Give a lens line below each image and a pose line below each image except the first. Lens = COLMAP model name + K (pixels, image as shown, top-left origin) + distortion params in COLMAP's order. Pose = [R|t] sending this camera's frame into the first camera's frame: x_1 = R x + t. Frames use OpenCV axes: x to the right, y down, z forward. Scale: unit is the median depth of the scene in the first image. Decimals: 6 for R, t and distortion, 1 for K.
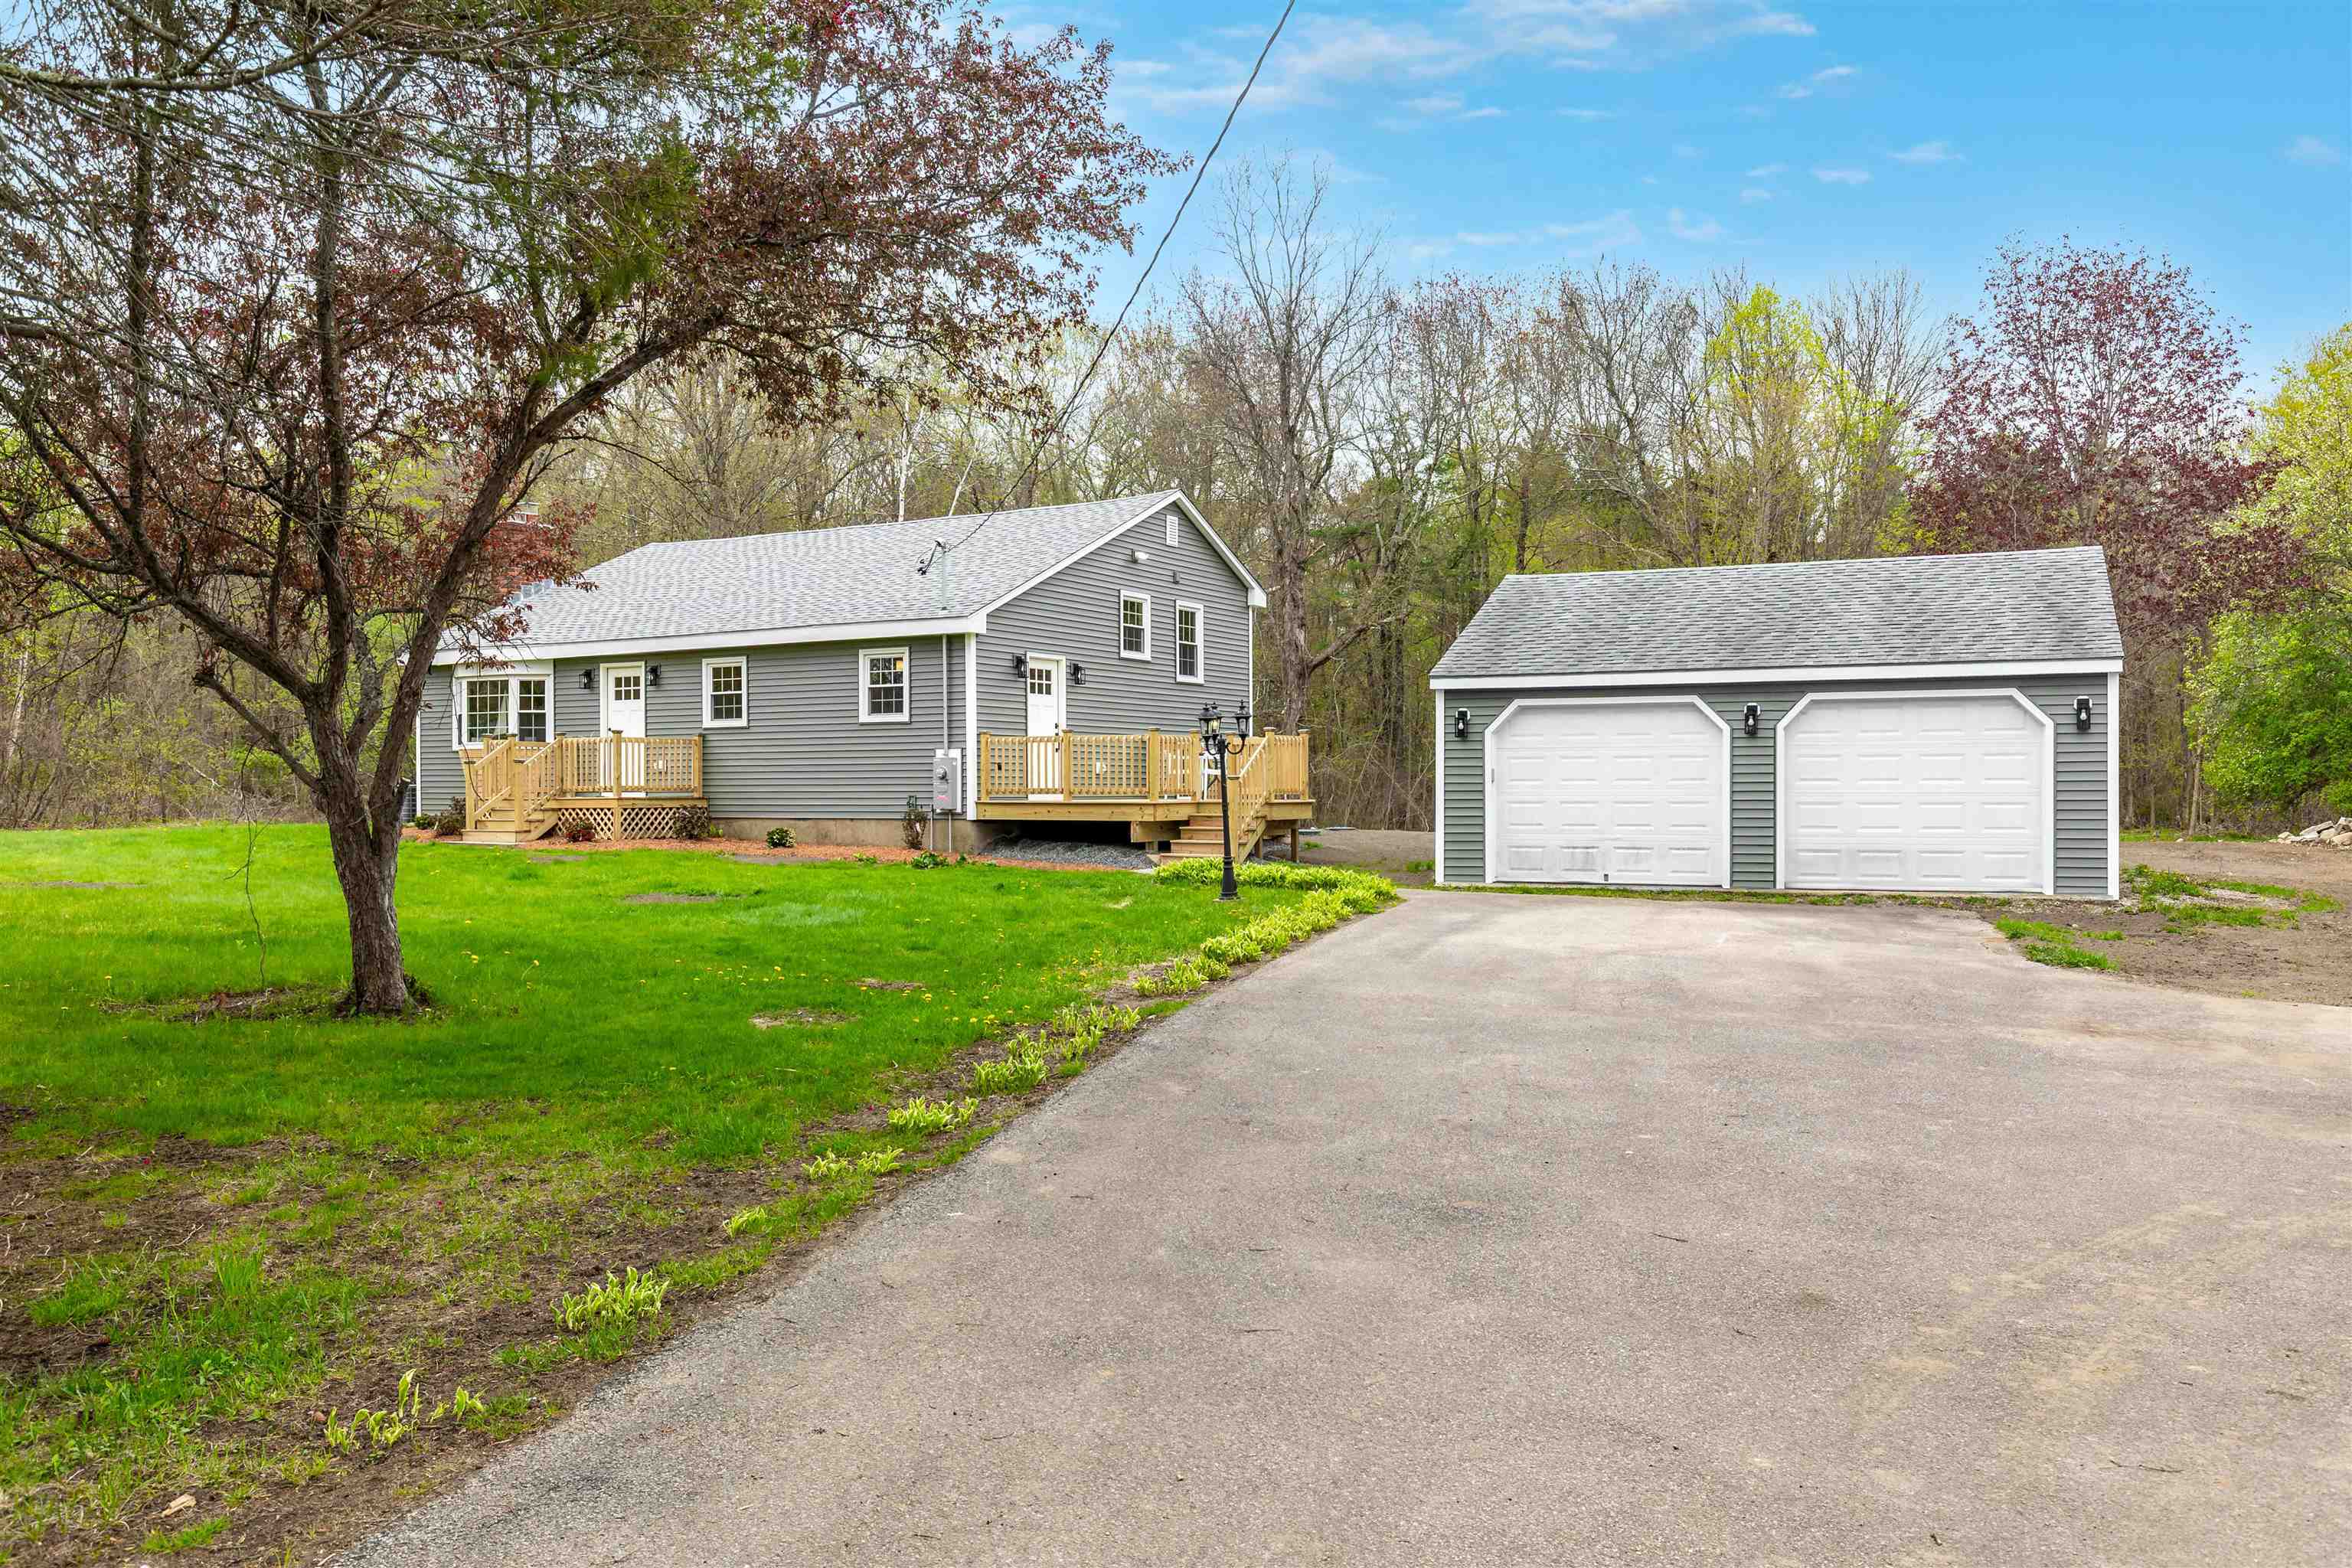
lens RADIAL K [[1641.0, 0, 1176.0], [0, 1641.0, 784.0], [0, 0, 1]] dist [0.000579, 0.001437]
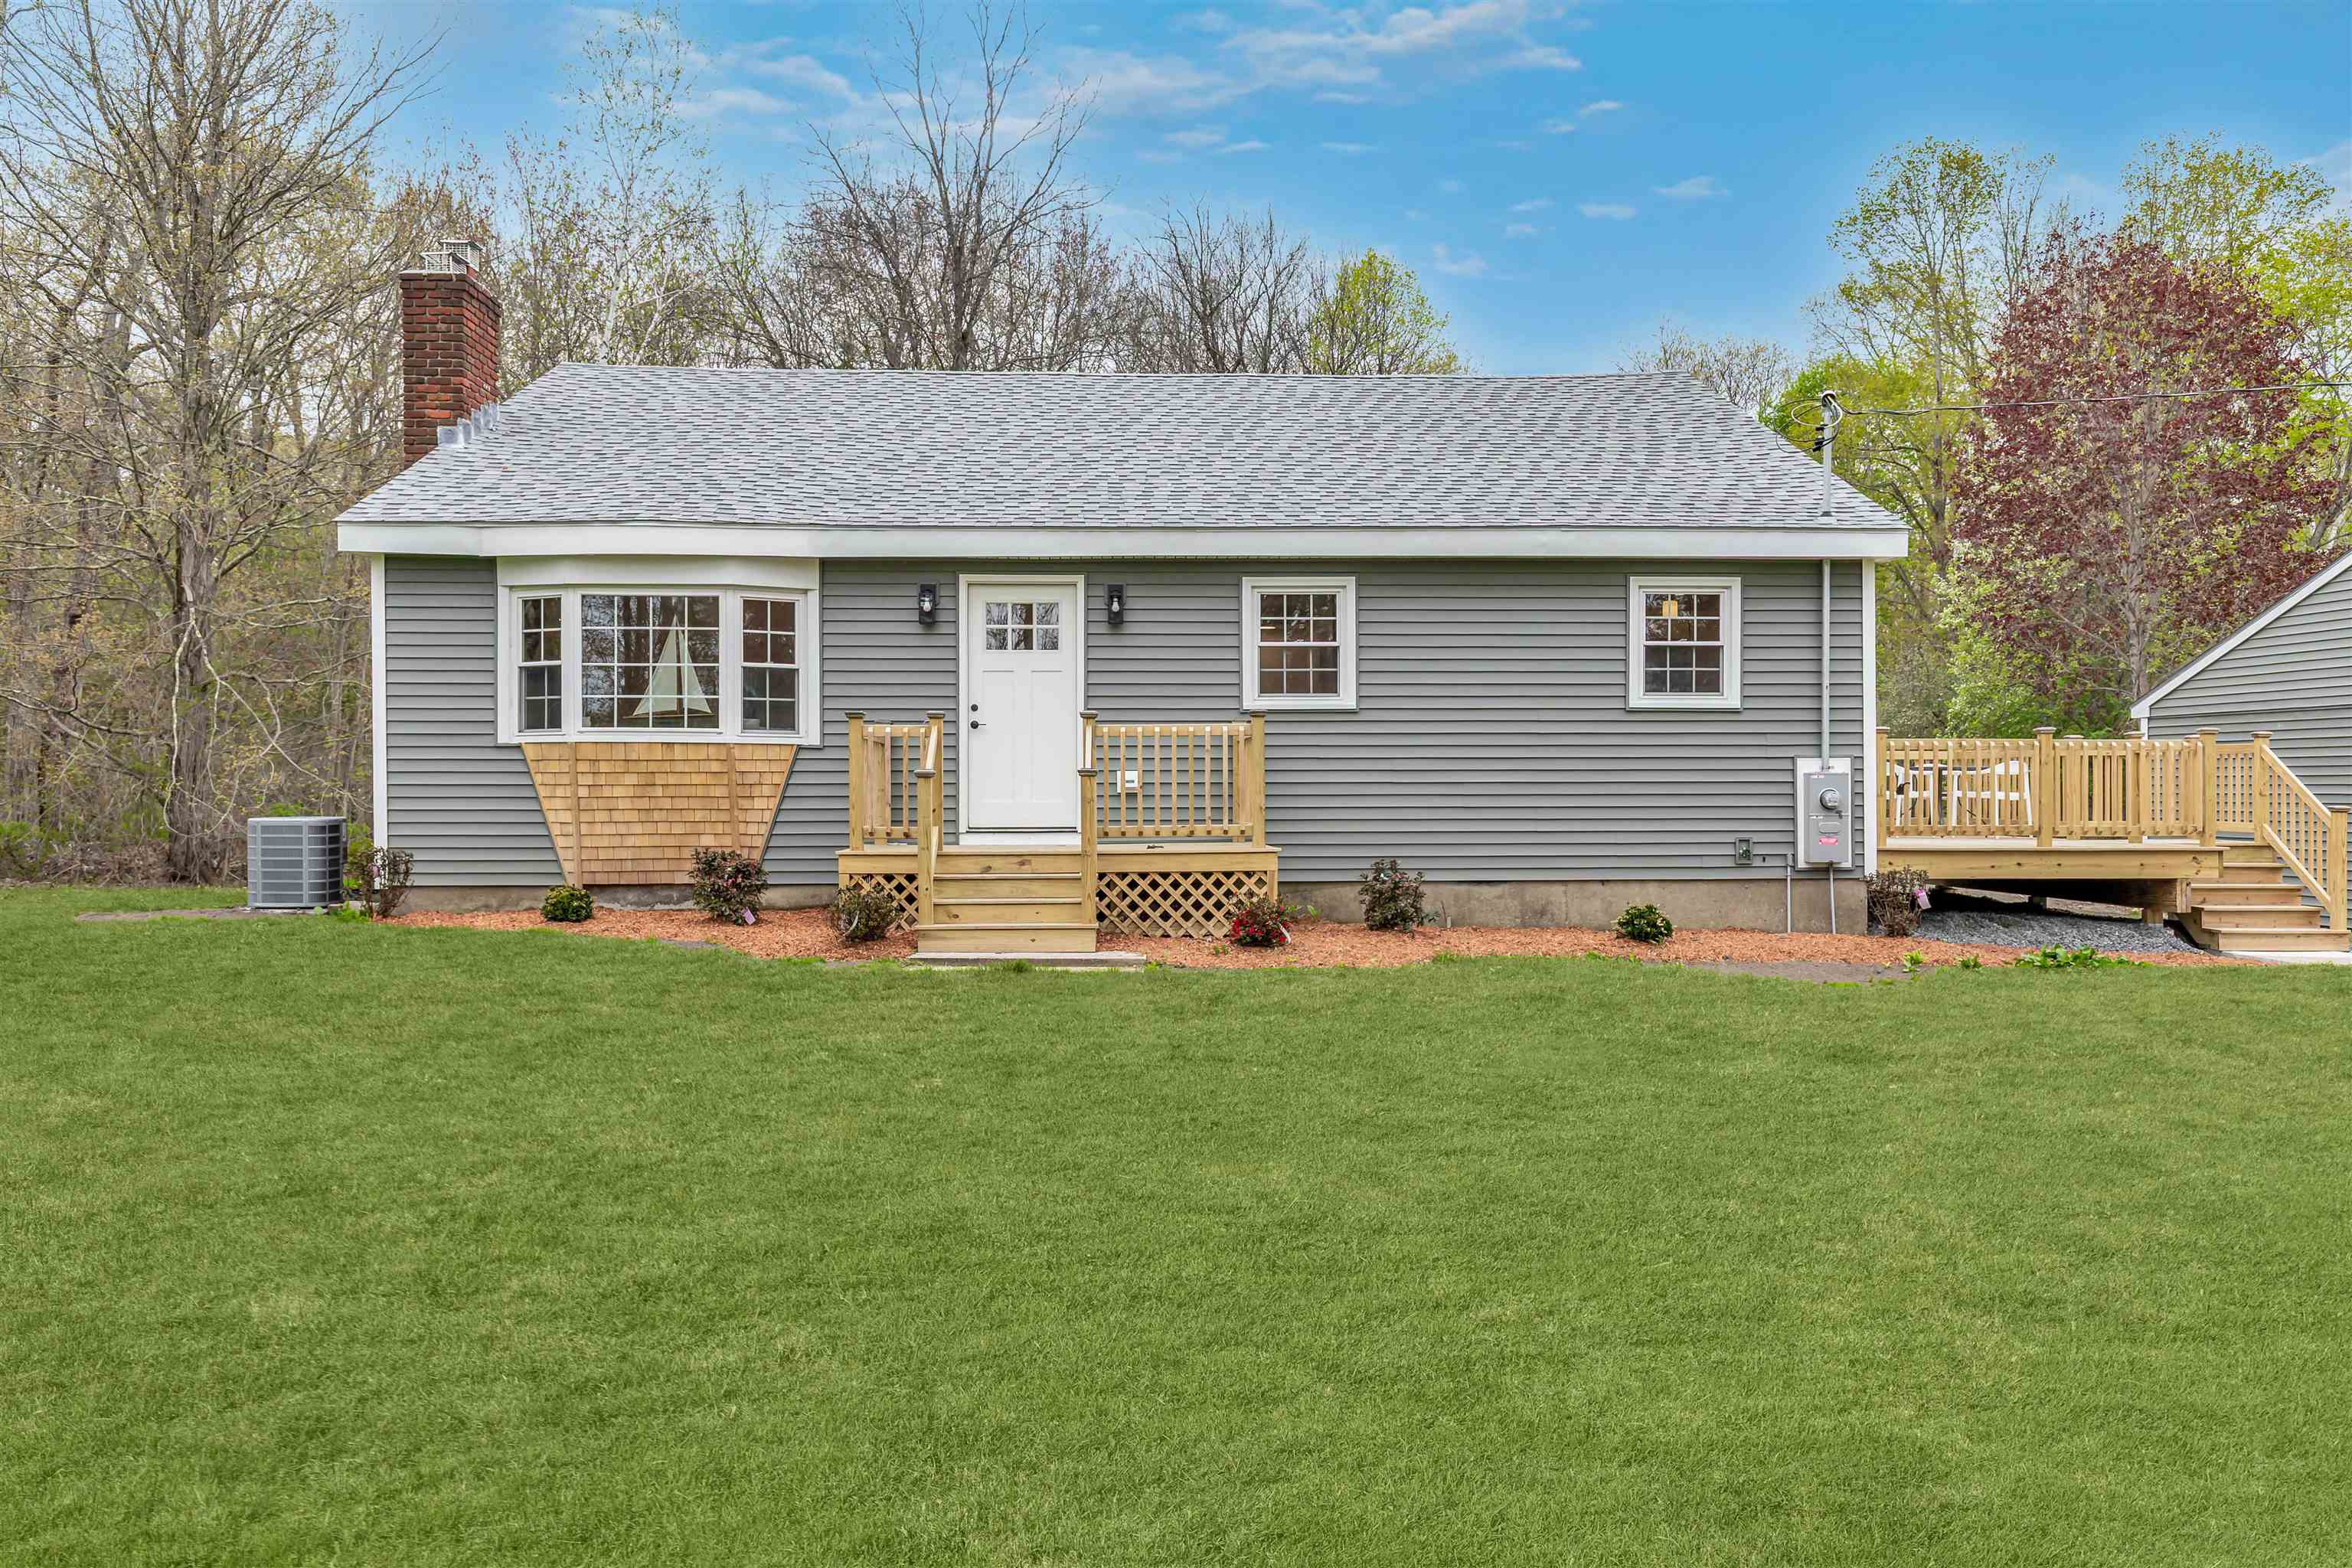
lens RADIAL K [[1641.0, 0, 1176.0], [0, 1641.0, 784.0], [0, 0, 1]] dist [0.000579, 0.001437]
pose [[0.859464, 0.003005, 0.511187, -0.574567], [-0.001729, 0.999994, -0.002971, -0.009098], [-0.511193, 0.001670, 0.859464, 0.567116]]
